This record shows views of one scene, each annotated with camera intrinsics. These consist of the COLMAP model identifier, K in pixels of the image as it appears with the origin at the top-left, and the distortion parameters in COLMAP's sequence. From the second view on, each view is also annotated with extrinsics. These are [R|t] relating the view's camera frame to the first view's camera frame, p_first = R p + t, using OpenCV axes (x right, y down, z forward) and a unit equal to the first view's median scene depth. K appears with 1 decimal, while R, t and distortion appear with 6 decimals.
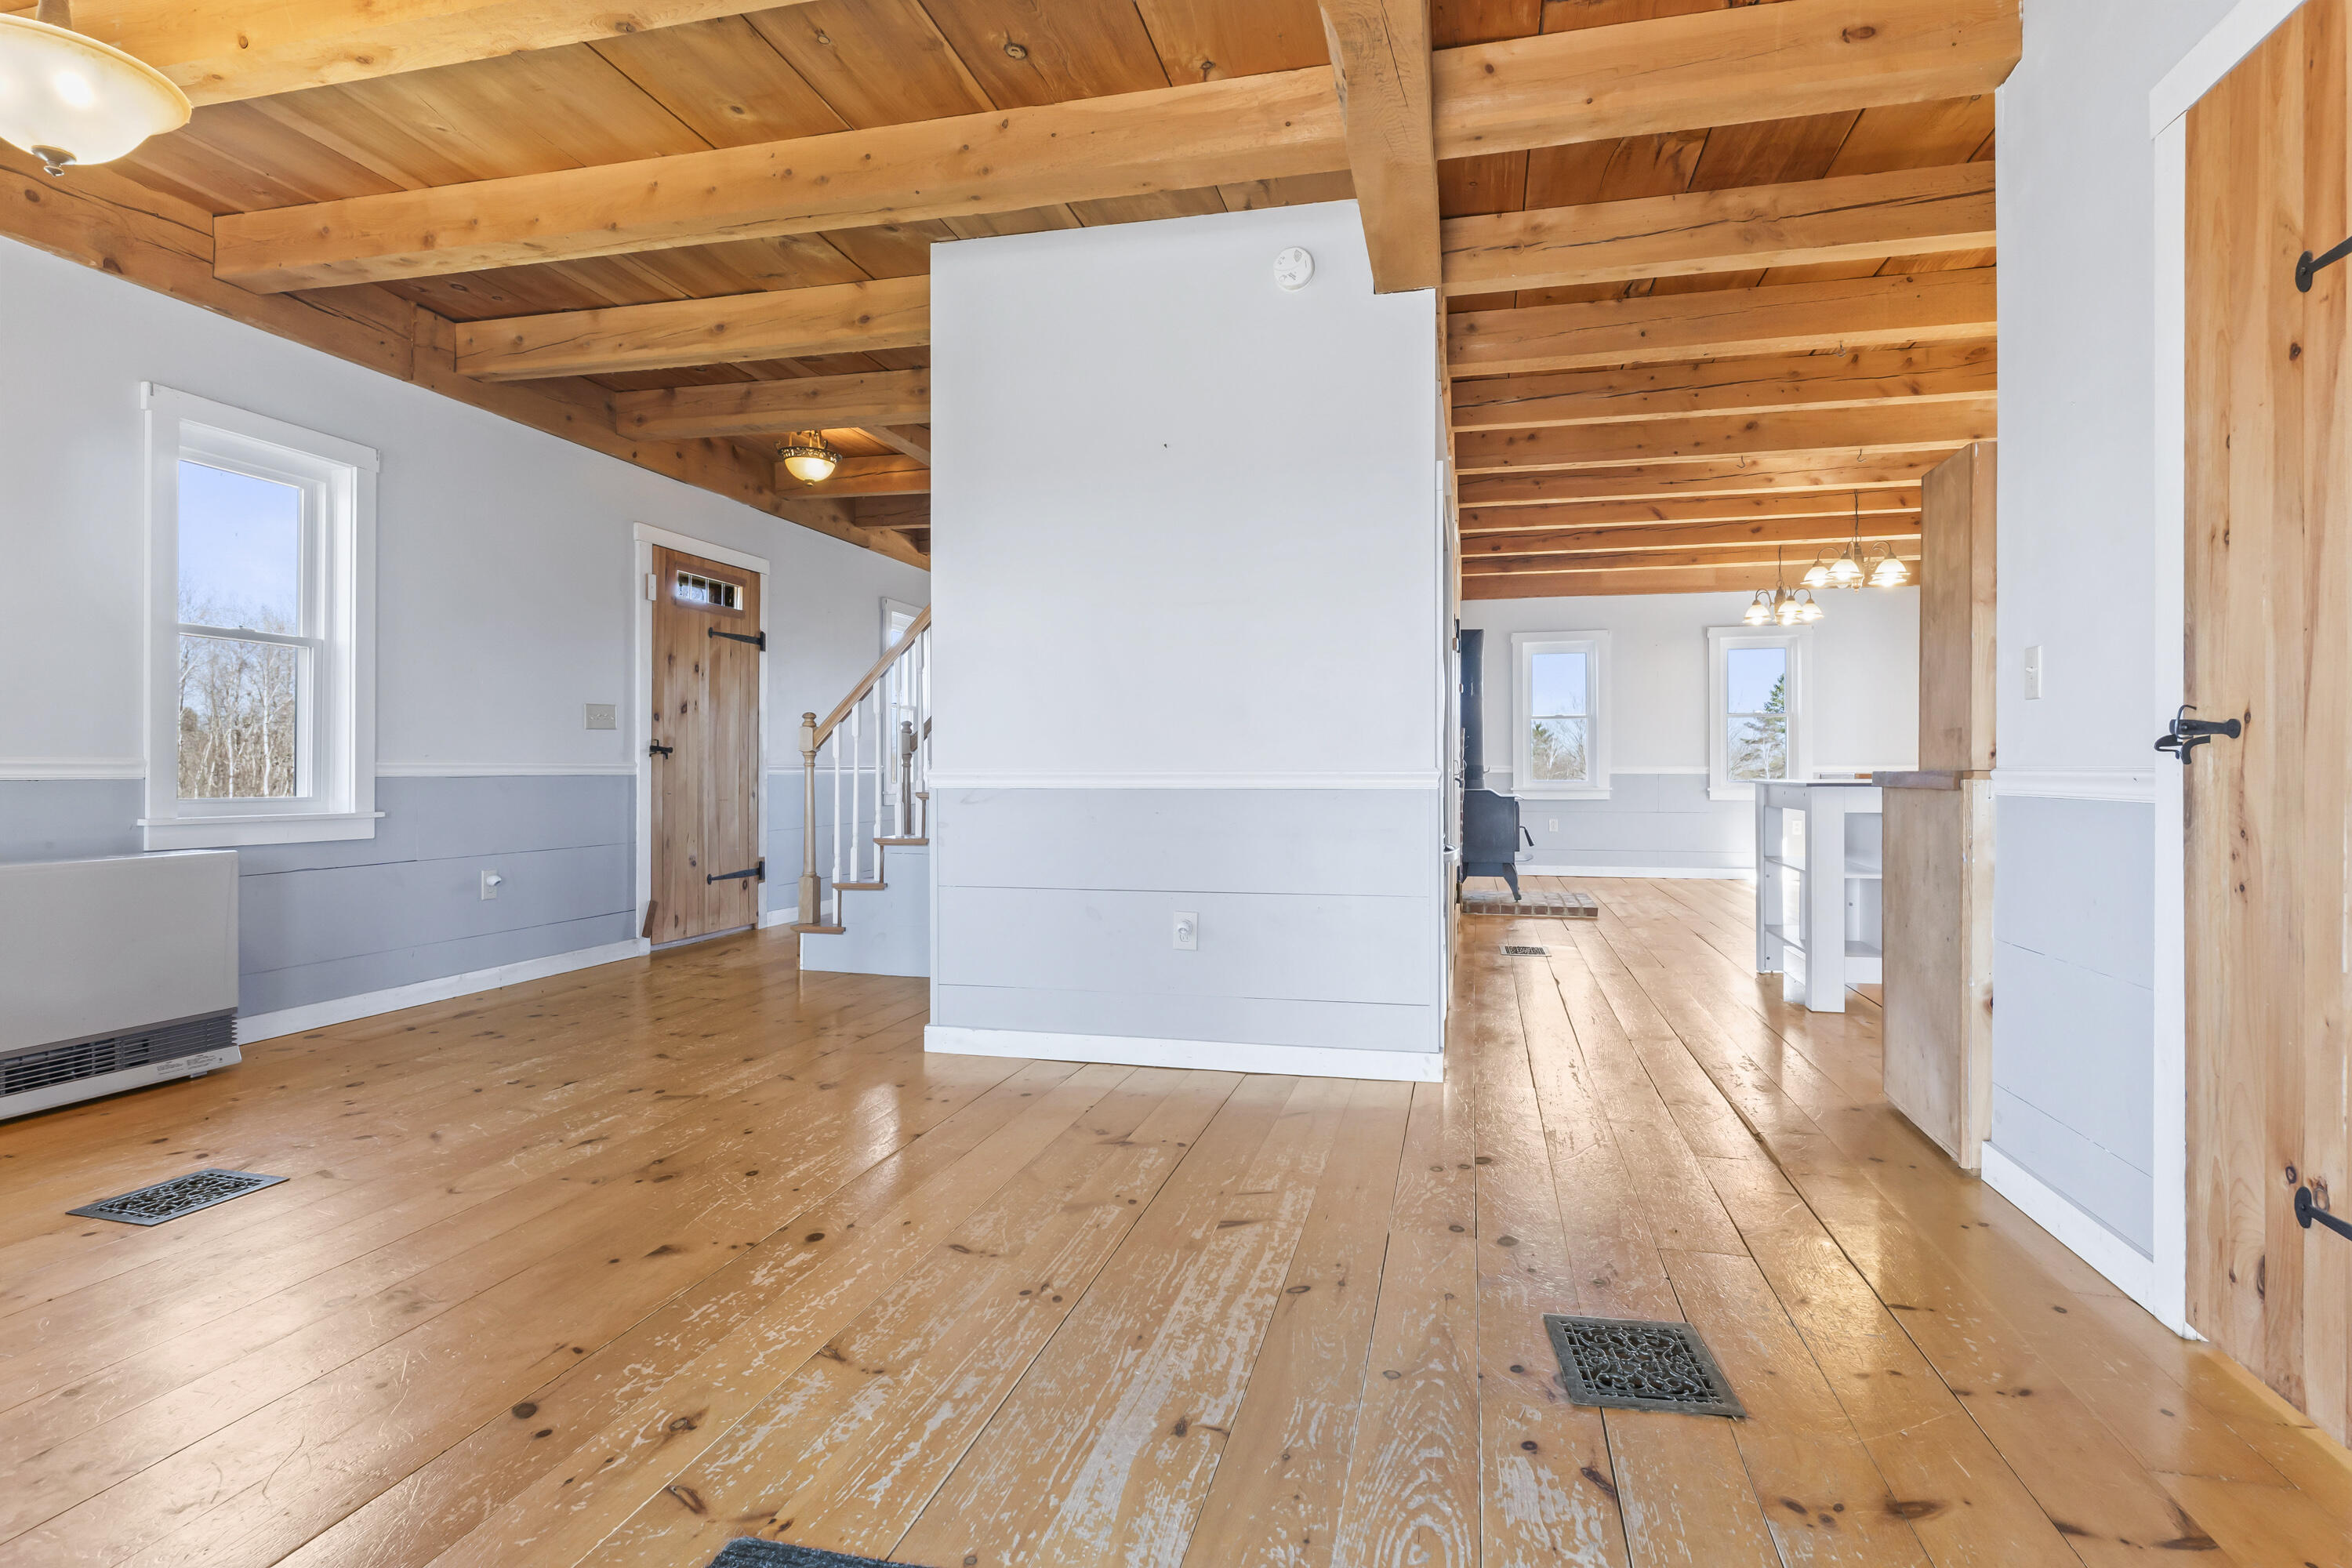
lens RADIAL K [[1217.4, 0, 1168.2], [0, 1217.4, 770.2], [0, 0, 1]] dist [-0.006271, -0.000017]
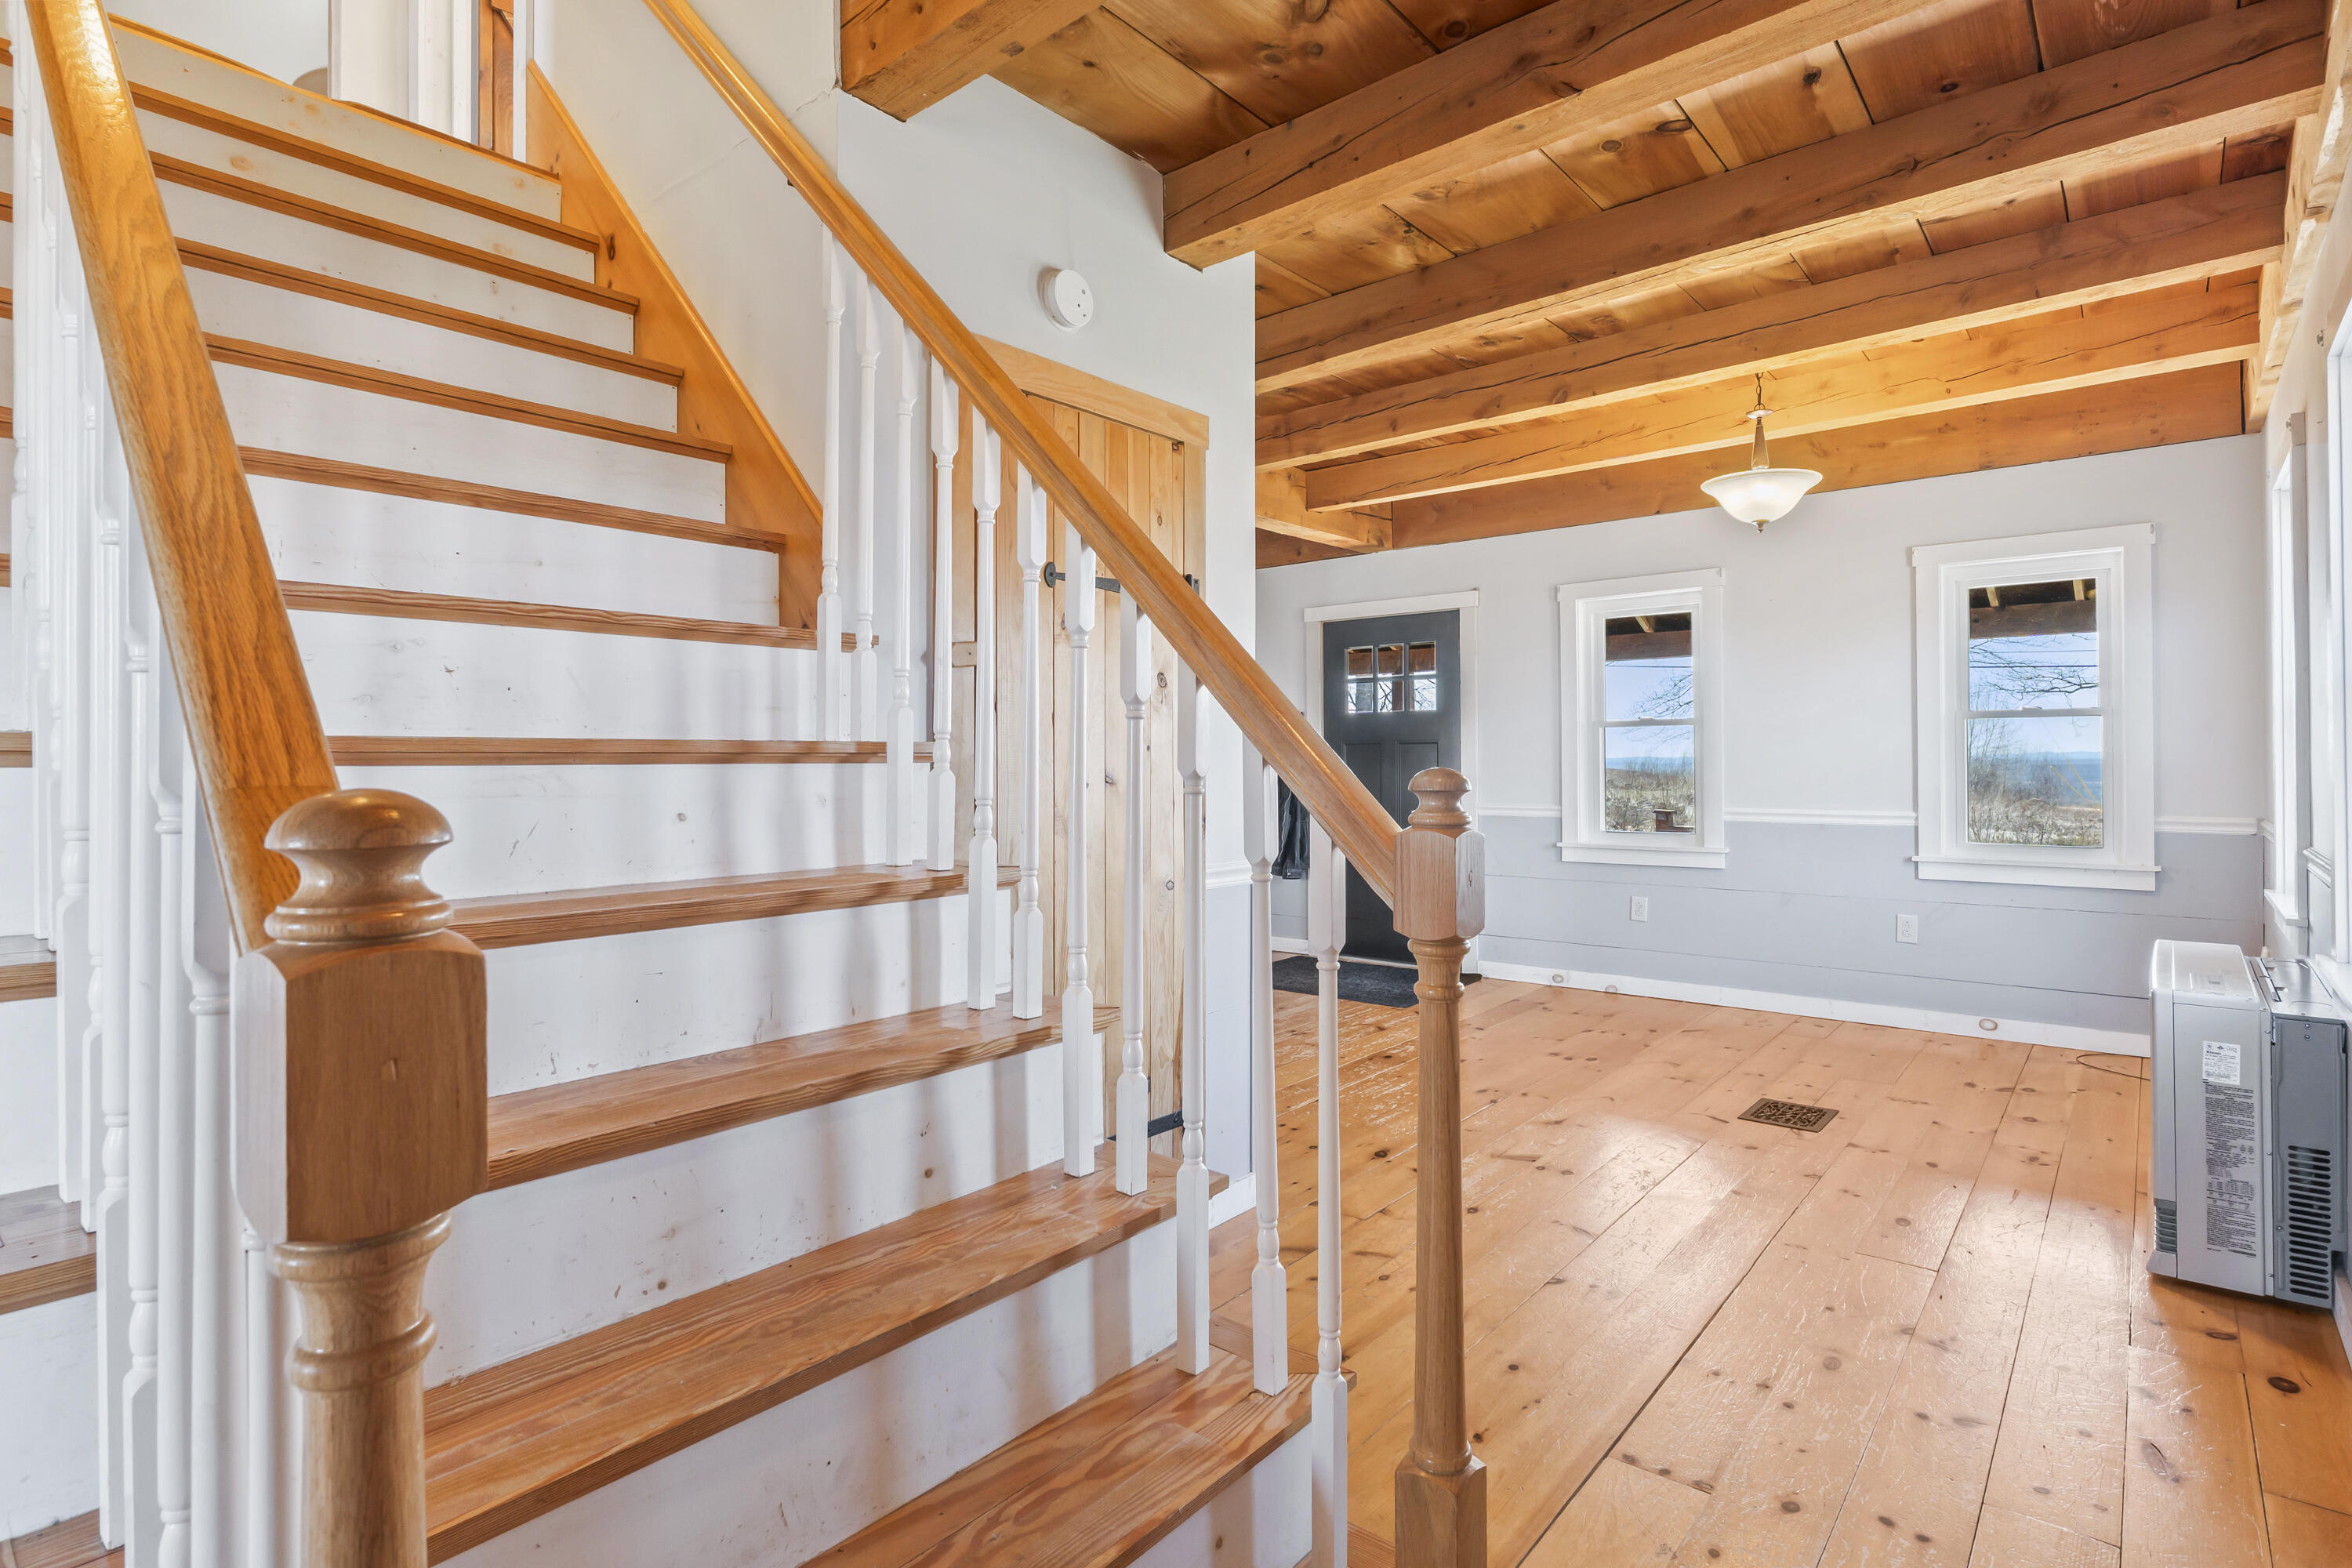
lens RADIAL K [[1143.8, 0, 1181.3], [0, 1143.8, 774.3], [0, 0, 1]] dist [-0.003259, -0.002448]
pose [[-0.898357, 0.000507, 0.439266, -0.366334], [0.006558, 0.999903, 0.012257, -0.050837], [-0.439217, 0.013892, -0.898274, 1.280950]]
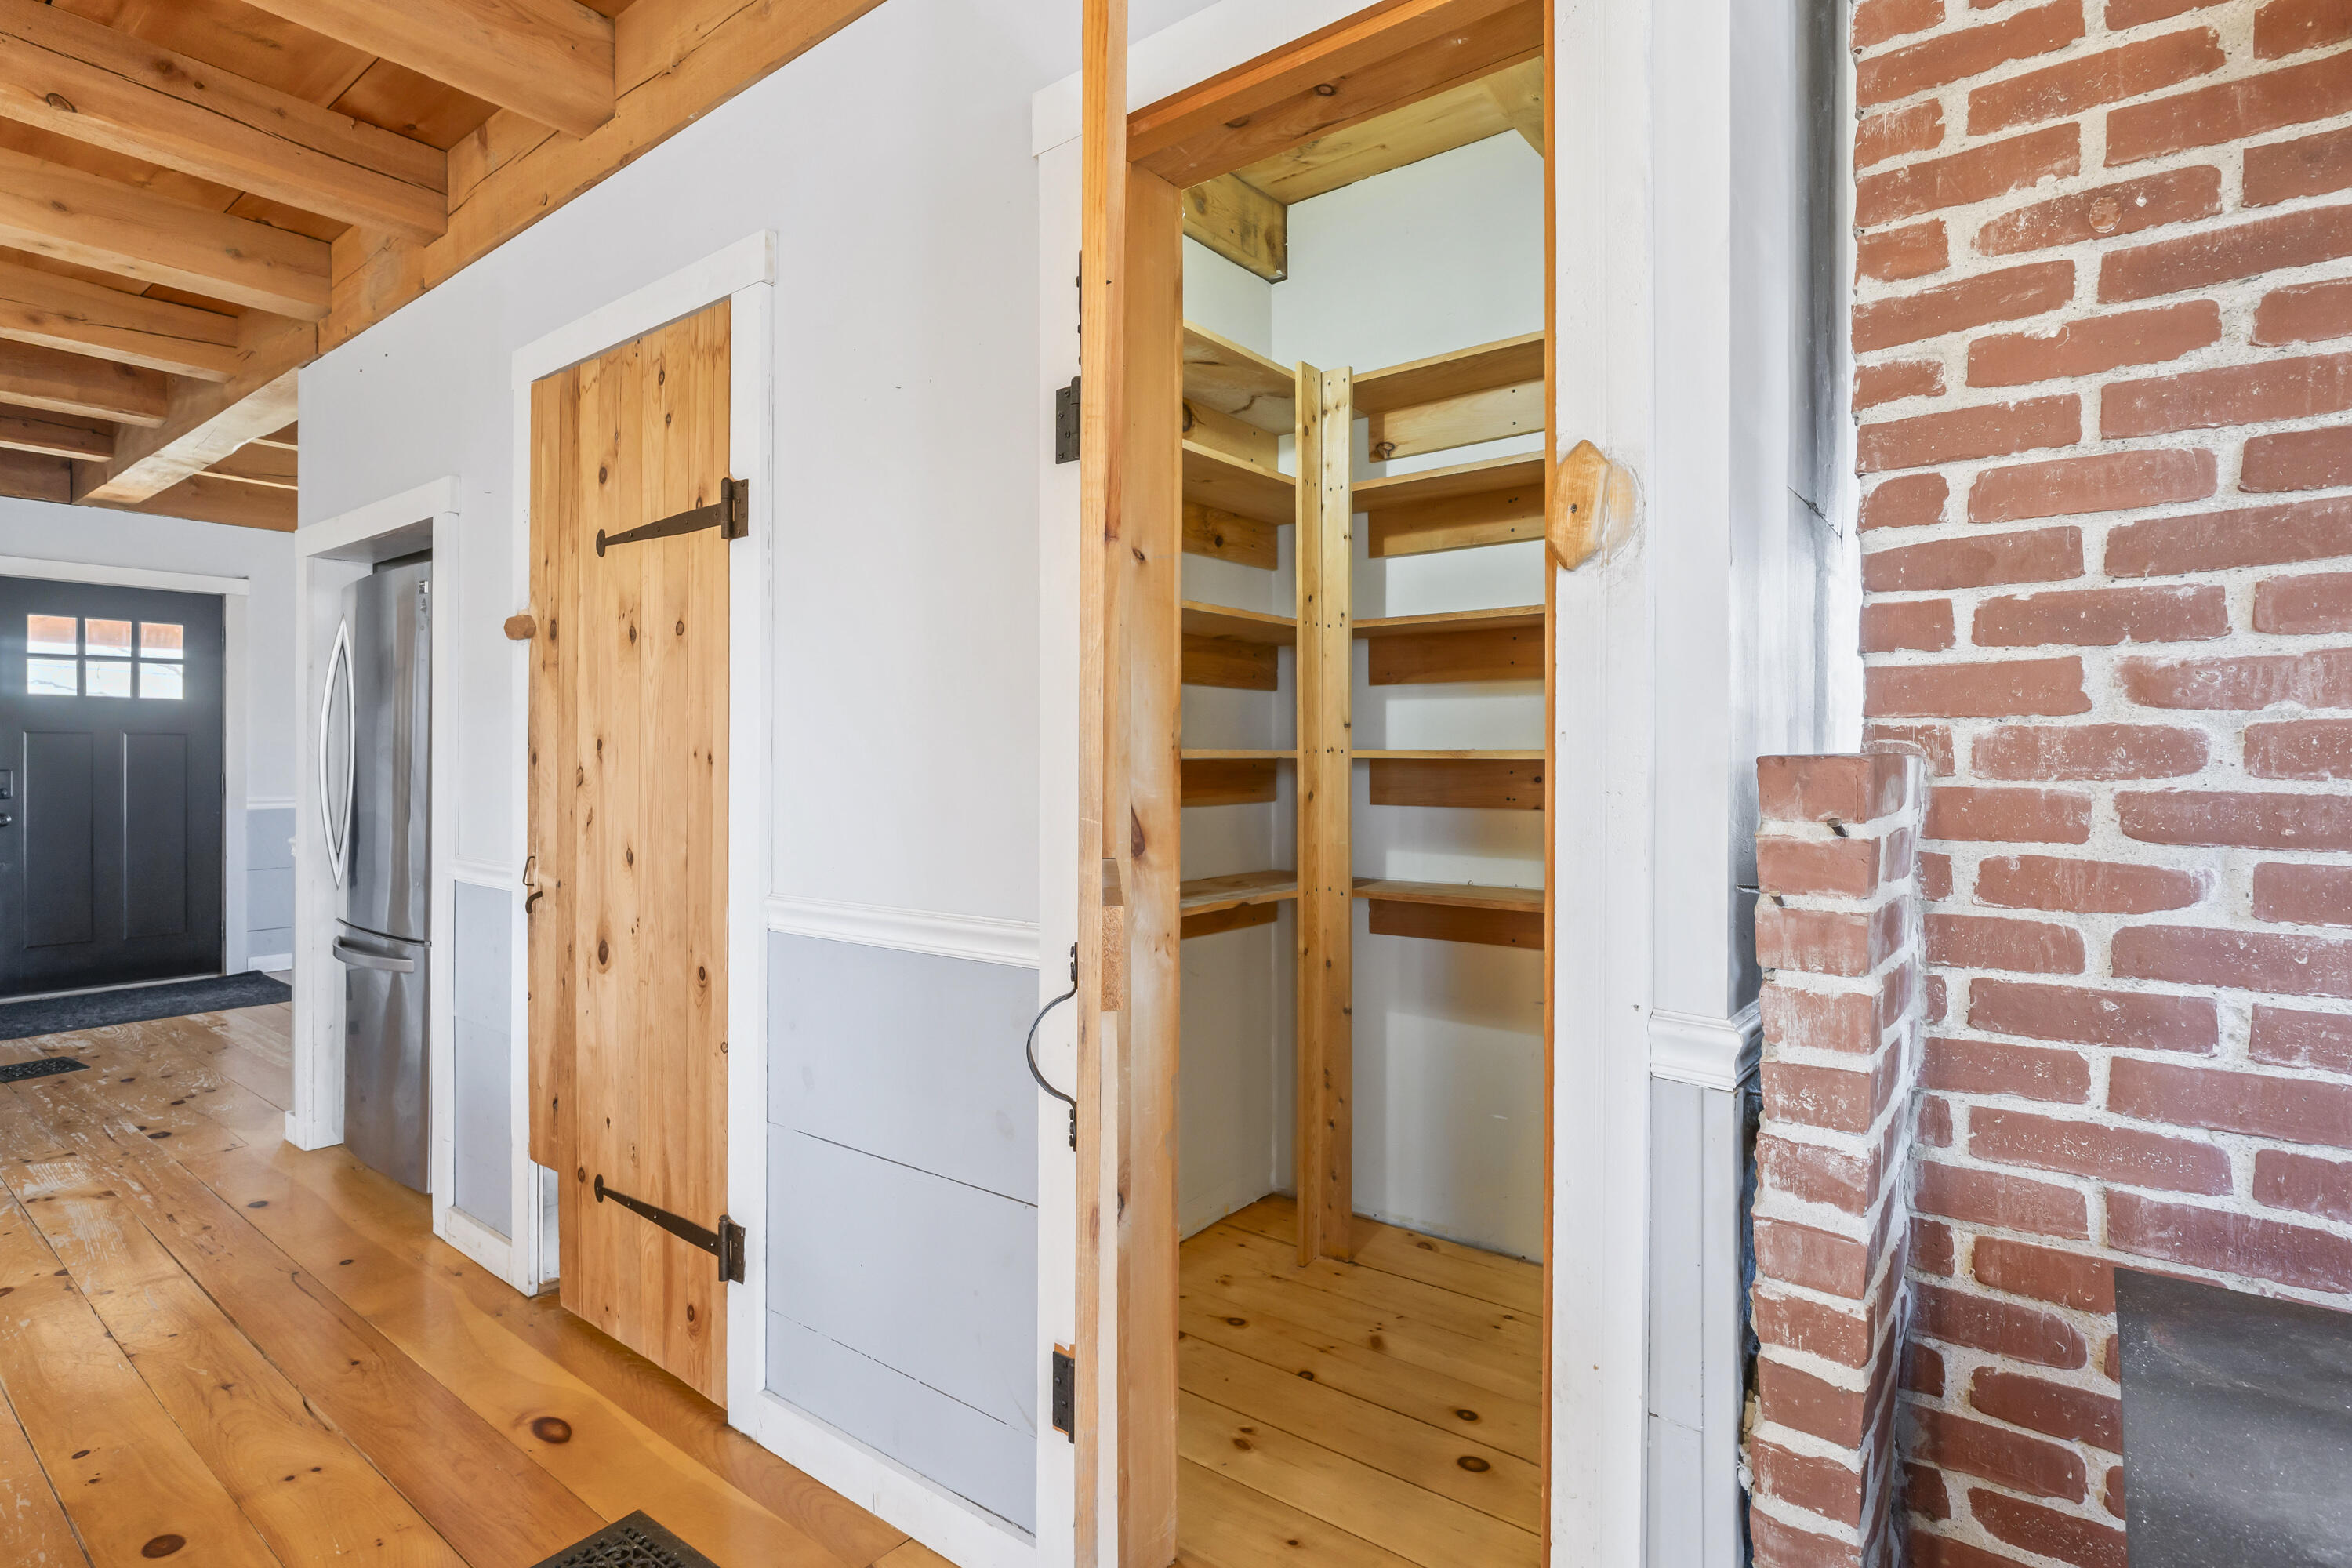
lens RADIAL K [[1143.8, 0, 1160.4], [0, 1143.8, 760.2], [0, 0, 1]] dist [-0.003259, -0.002448]
pose [[-0.402394, -0.000762, -0.915466, 0.546590], [-0.005412, 0.999984, 0.001546, -0.048356], [0.915450, 0.005576, -0.402392, 1.390827]]
